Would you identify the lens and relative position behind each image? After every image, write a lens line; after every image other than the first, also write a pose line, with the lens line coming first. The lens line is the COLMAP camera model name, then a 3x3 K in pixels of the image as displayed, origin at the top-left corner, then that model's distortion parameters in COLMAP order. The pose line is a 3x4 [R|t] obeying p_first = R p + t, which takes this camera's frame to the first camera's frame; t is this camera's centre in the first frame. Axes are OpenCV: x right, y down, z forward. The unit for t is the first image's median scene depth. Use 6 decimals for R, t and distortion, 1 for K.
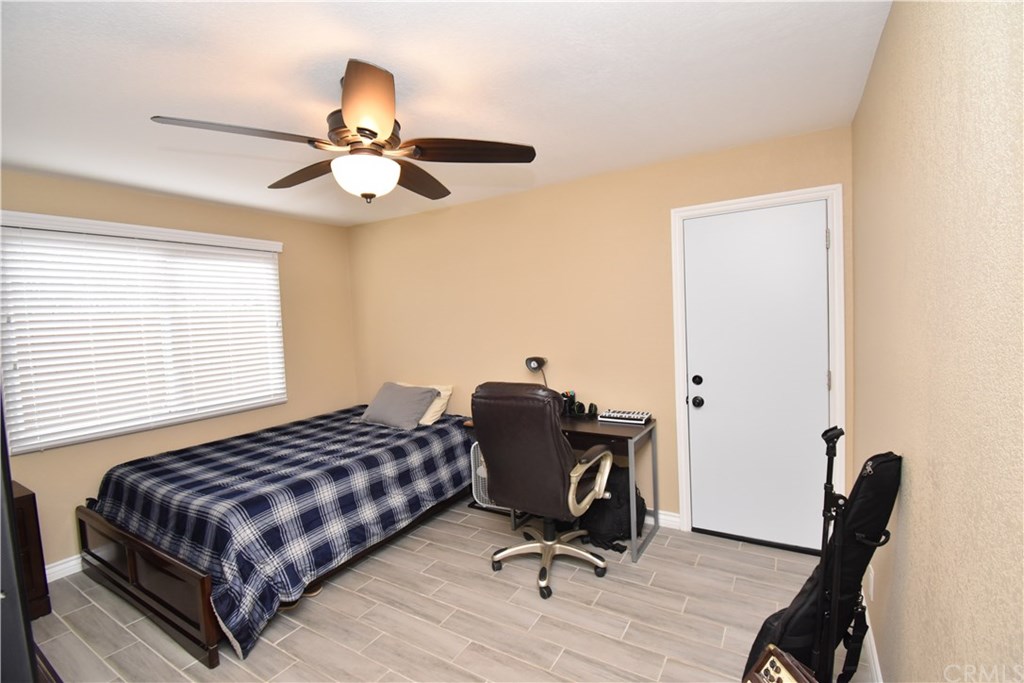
lens RADIAL K [[451.7, 0, 515.8], [0, 451.7, 338.8], [0, 0, 1]] dist [0.023110, -0.027956]
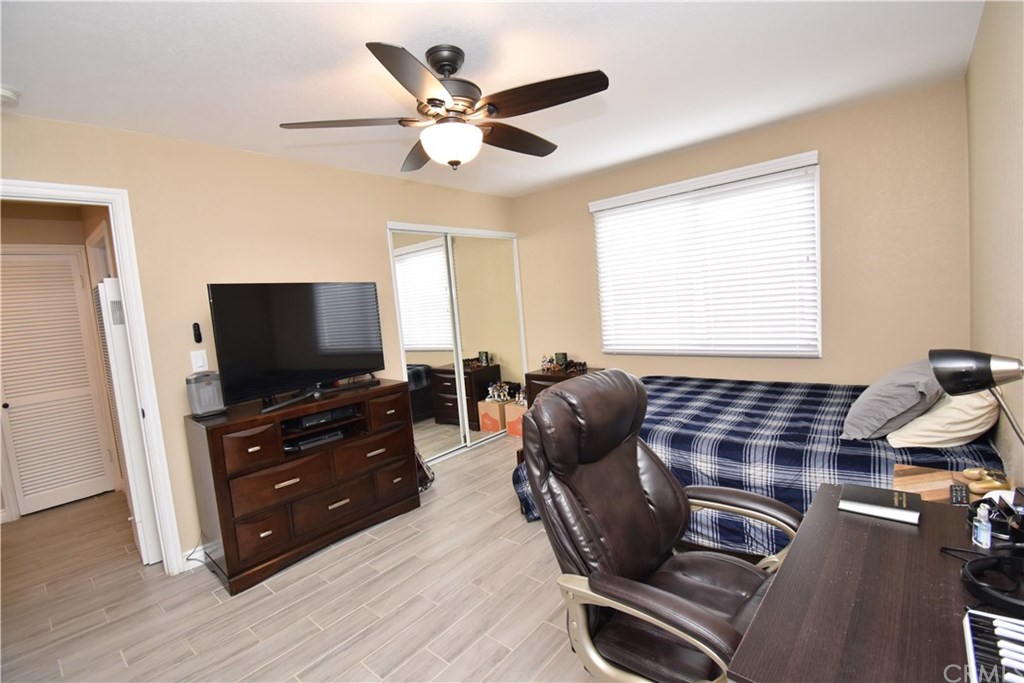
lens RADIAL K [[451.7, 0, 515.8], [0, 451.7, 338.8], [0, 0, 1]] dist [0.023110, -0.027956]
pose [[-0.146468, 0.147315, -0.978185, 0.456926], [0.046007, 0.988794, 0.142023, -0.037558], [0.988145, -0.024201, -0.151605, 0.782808]]
